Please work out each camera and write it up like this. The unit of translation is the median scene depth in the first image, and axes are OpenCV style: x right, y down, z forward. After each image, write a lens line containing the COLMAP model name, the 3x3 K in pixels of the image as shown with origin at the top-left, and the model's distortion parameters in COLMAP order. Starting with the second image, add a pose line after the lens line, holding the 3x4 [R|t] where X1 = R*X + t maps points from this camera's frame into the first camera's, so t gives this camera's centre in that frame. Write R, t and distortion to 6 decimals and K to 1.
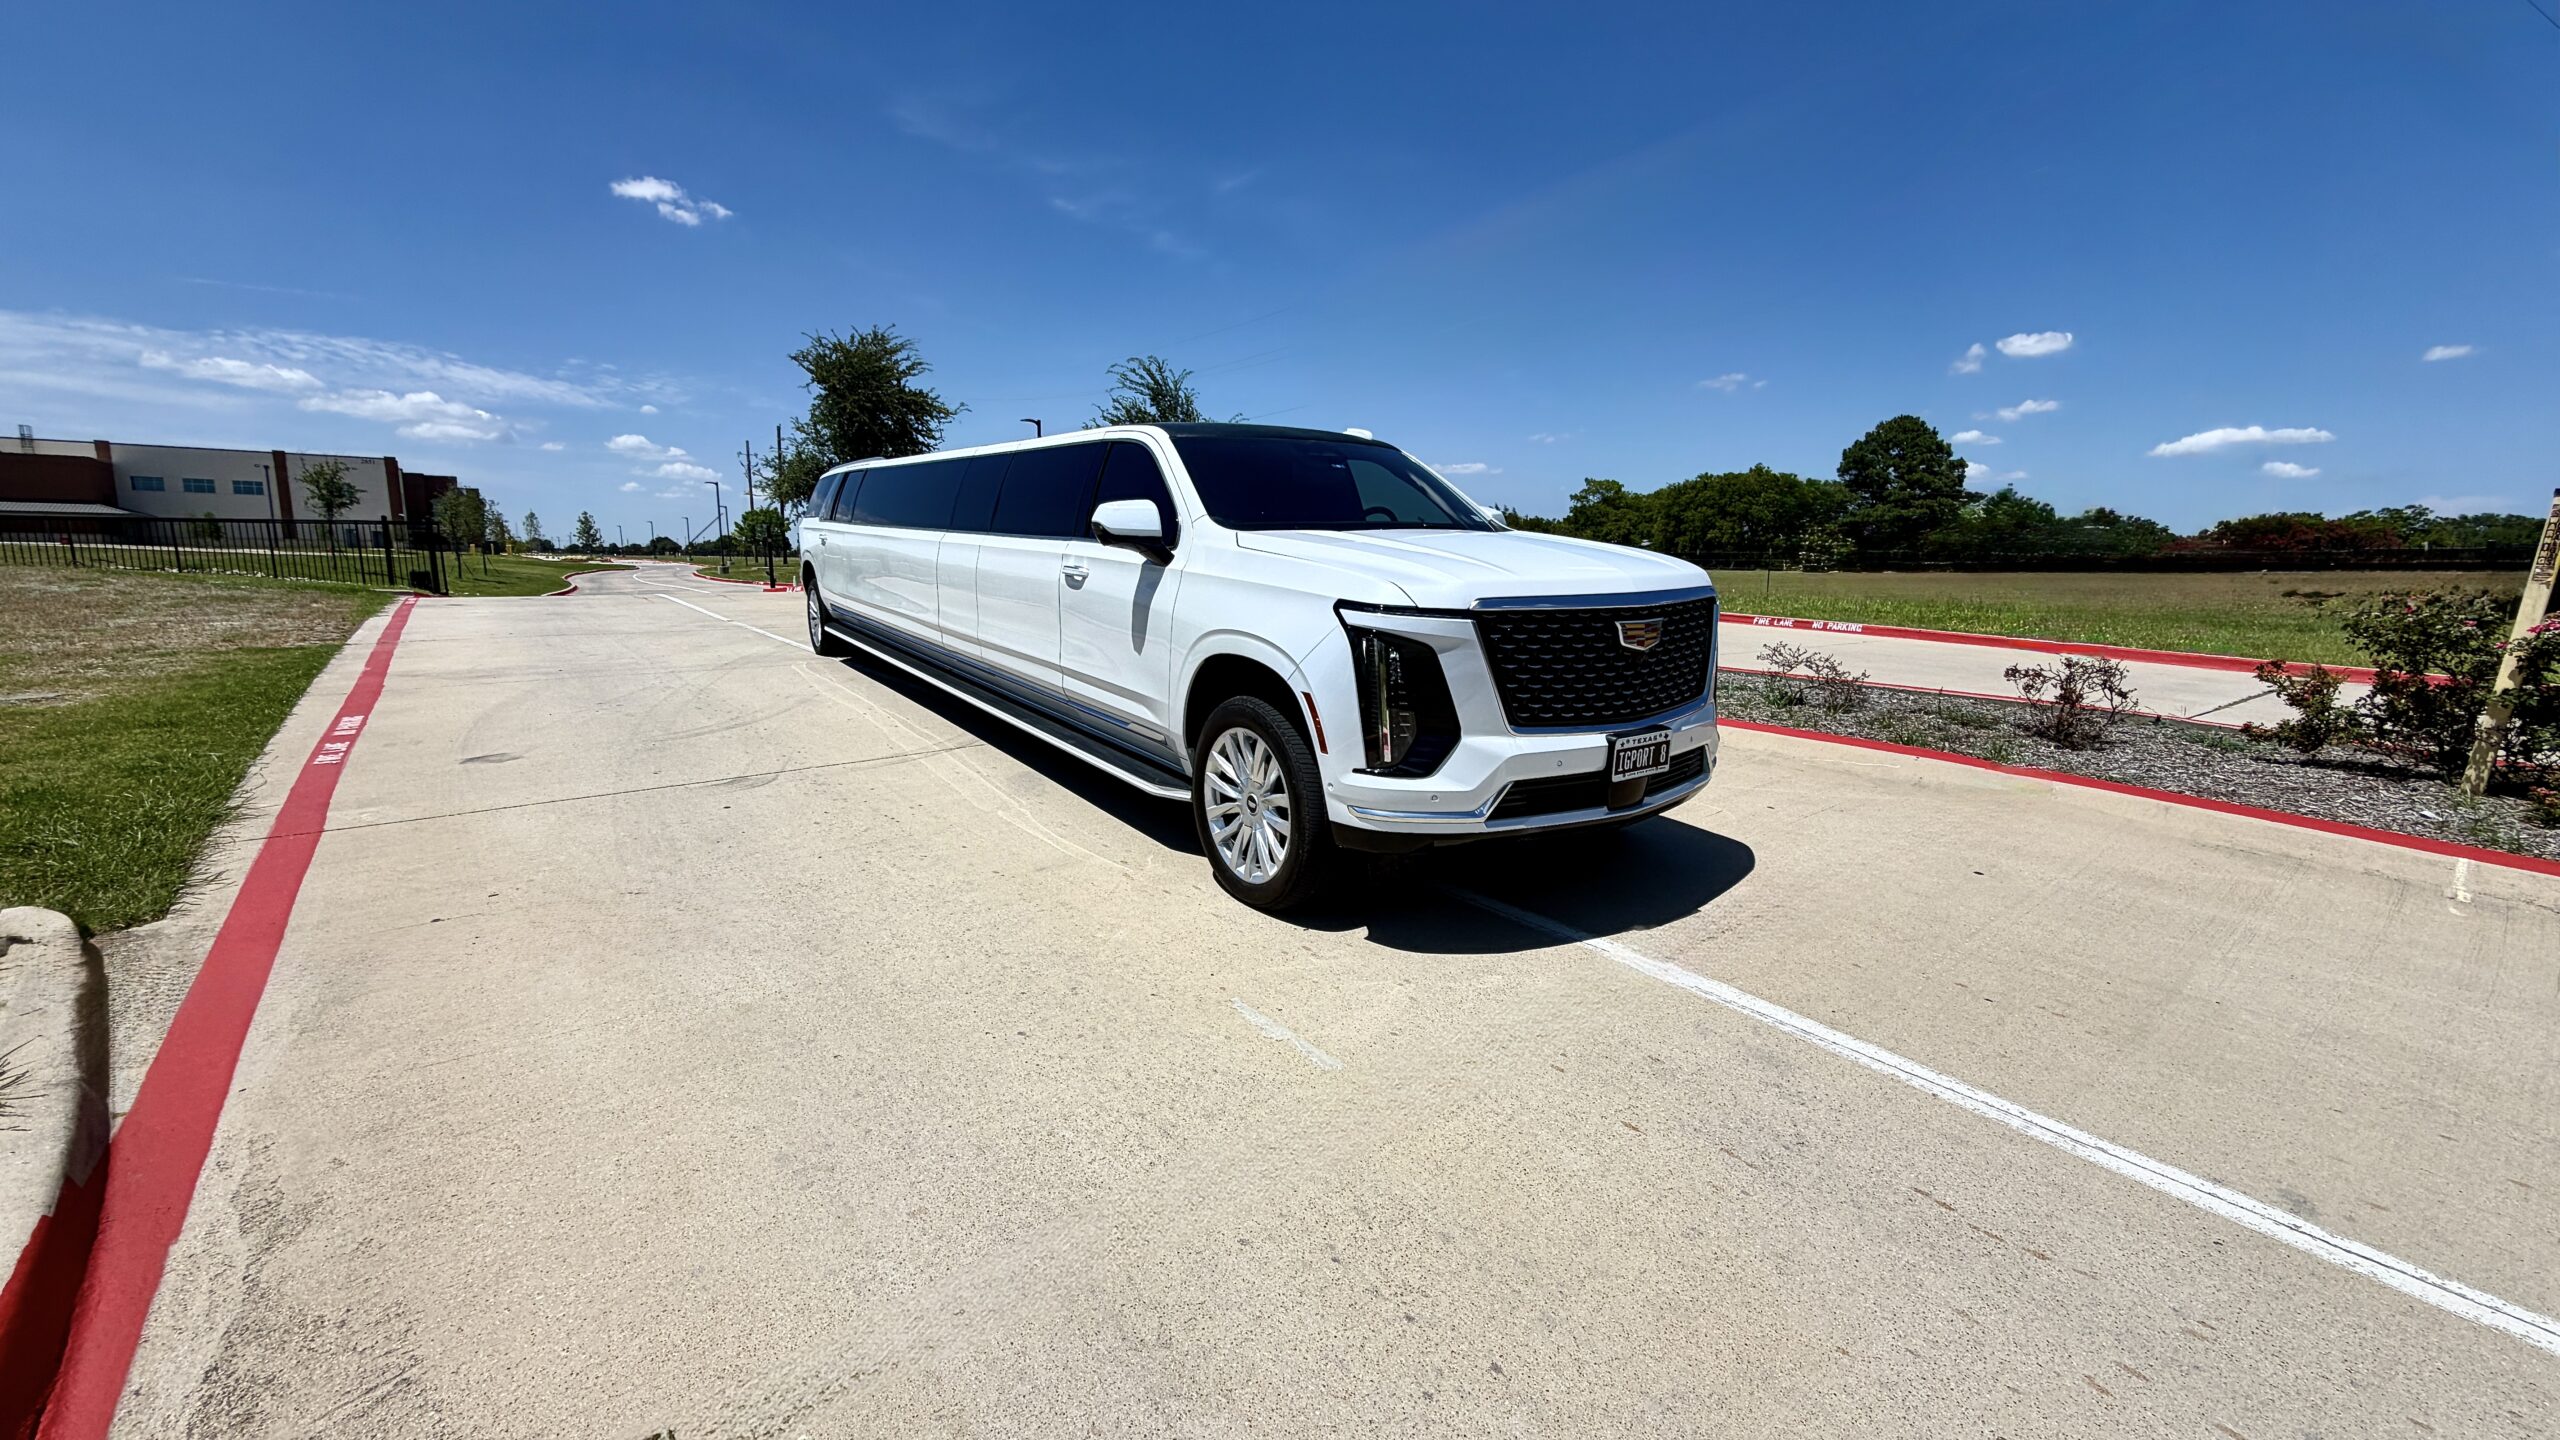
lens RADIAL K [[1017.7, 0, 1275.9], [0, 1017.7, 721.6], [0, 0, 1]] dist [-0.000147, 0.000250]
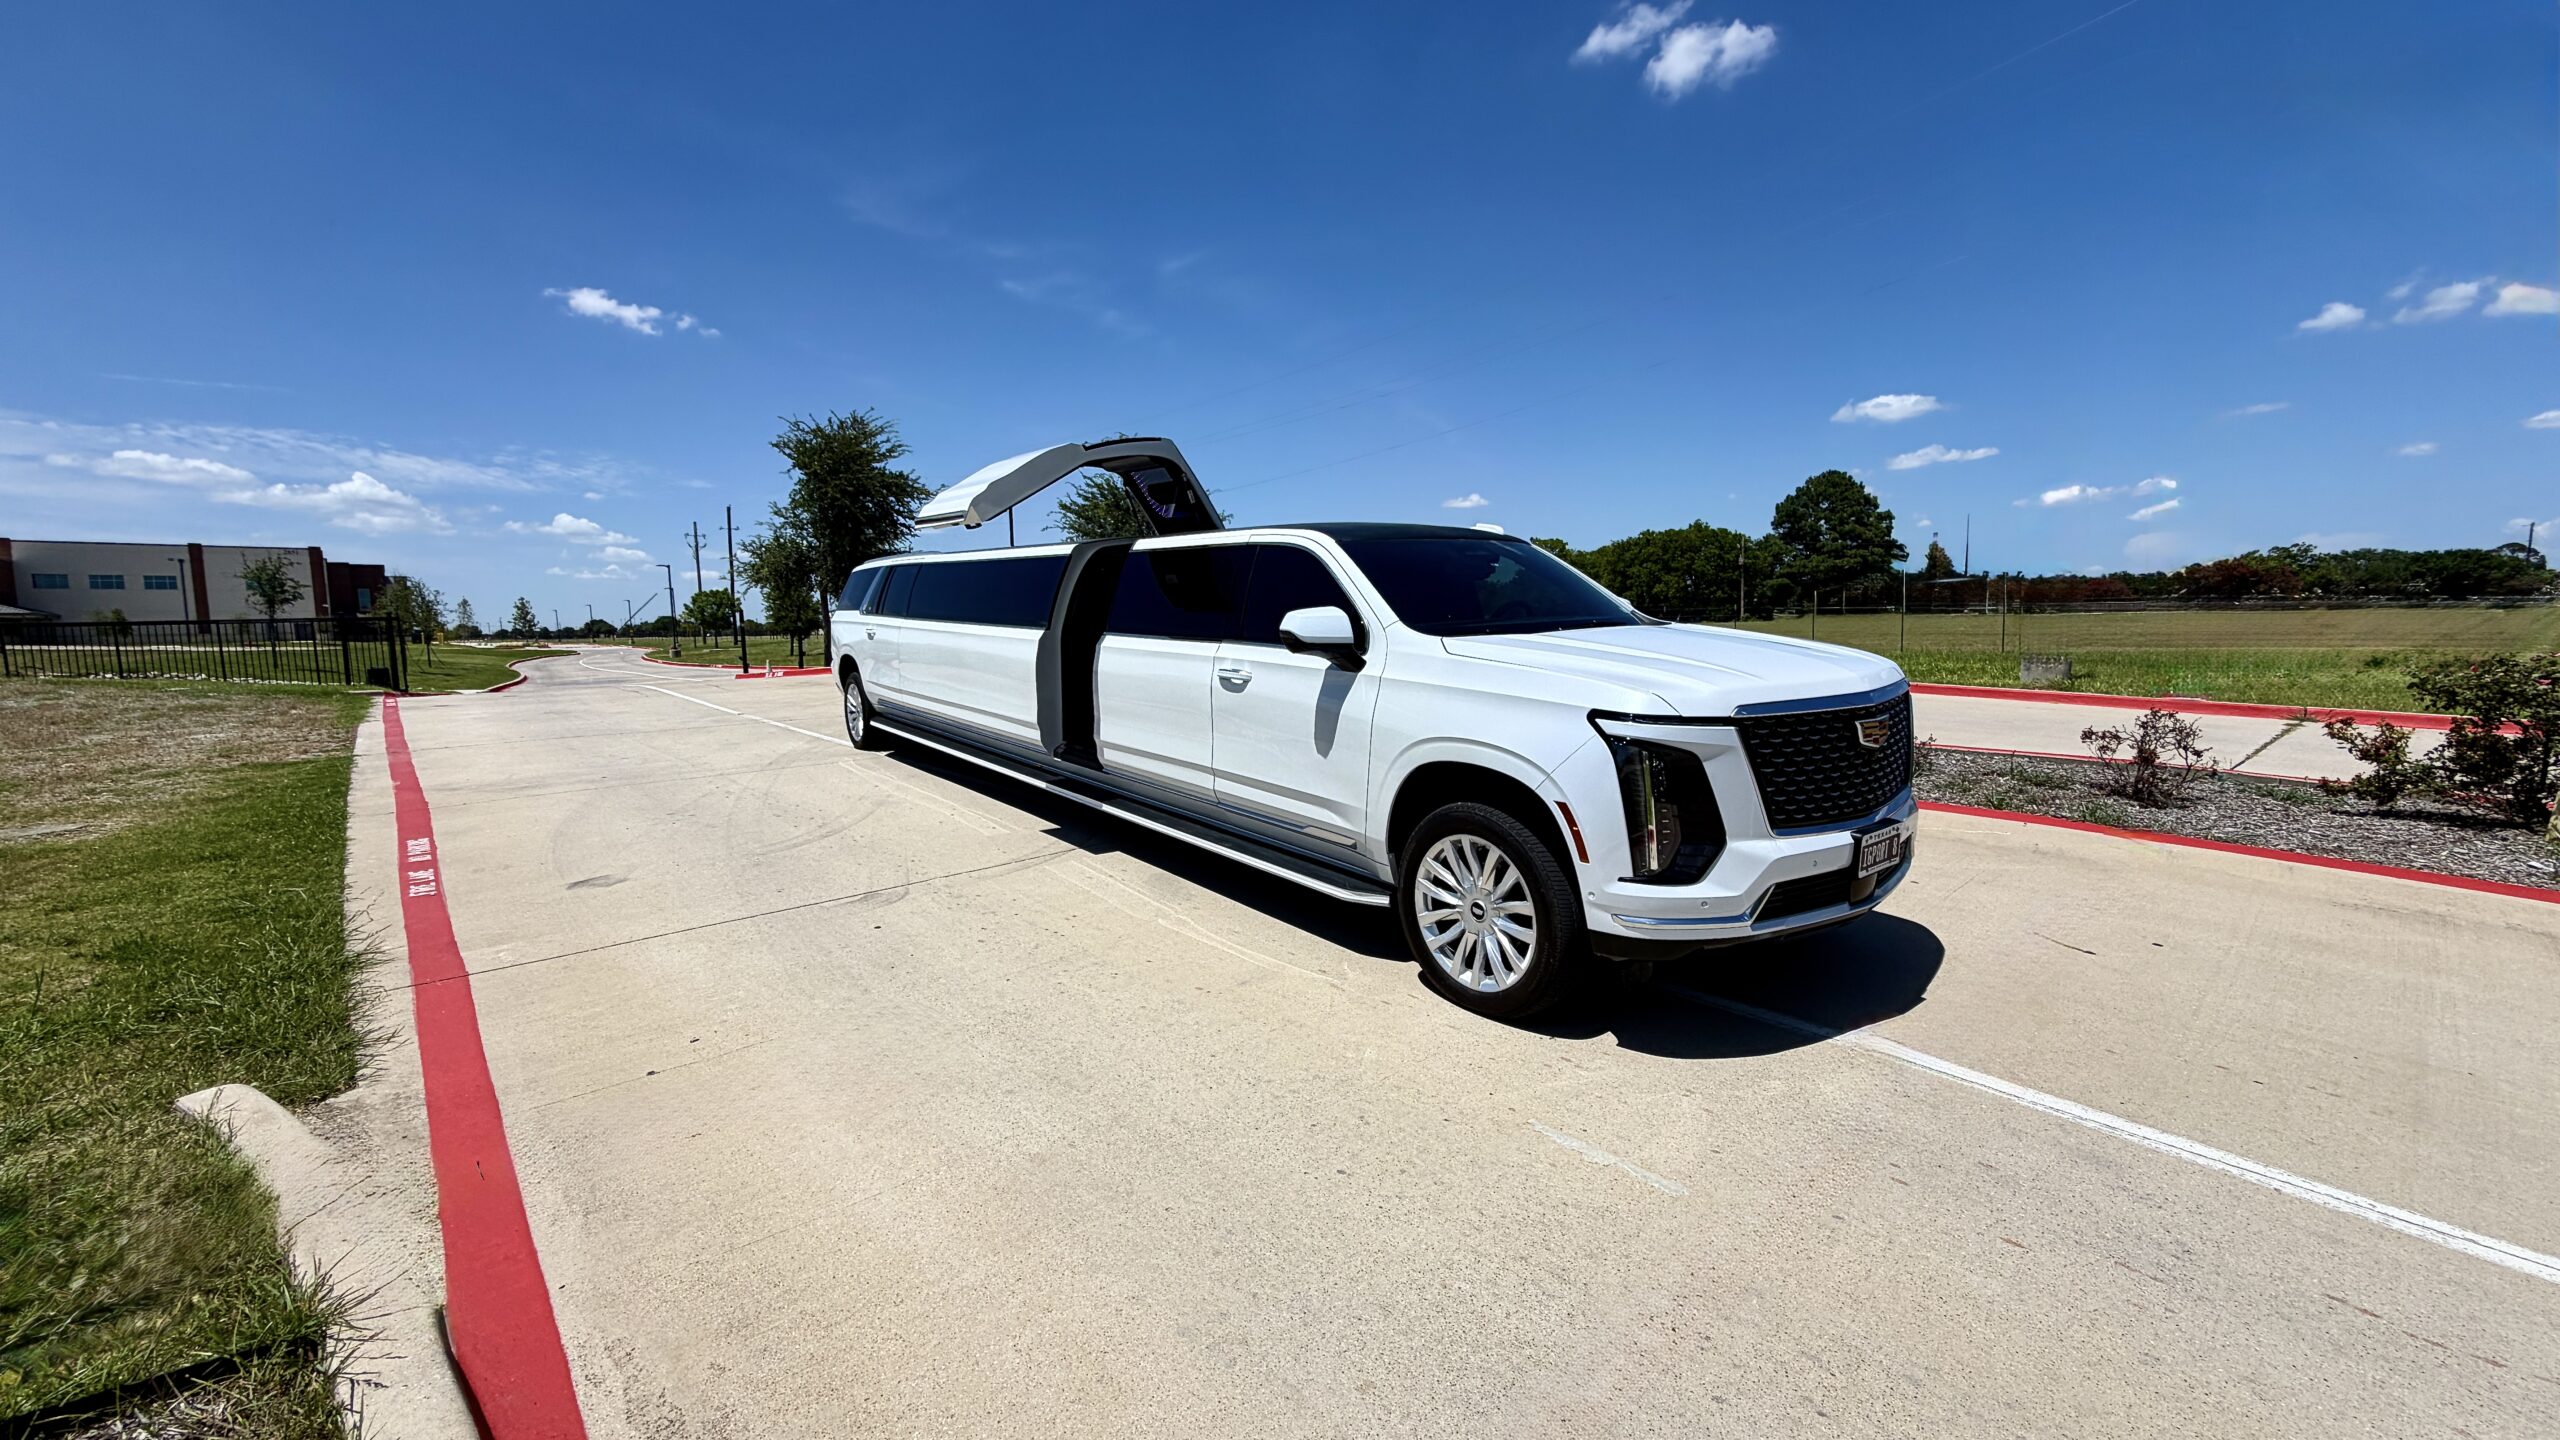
lens RADIAL K [[1019.6, 0, 1276.0], [0, 1019.6, 722.4], [0, 0, 1]] dist [-0.000144, 0.000316]
pose [[0.998284, -0.033743, 0.047855, -0.169984], [0.036592, 0.997529, -0.059978, -0.032563], [-0.045713, 0.061626, 0.997052, 0.002409]]
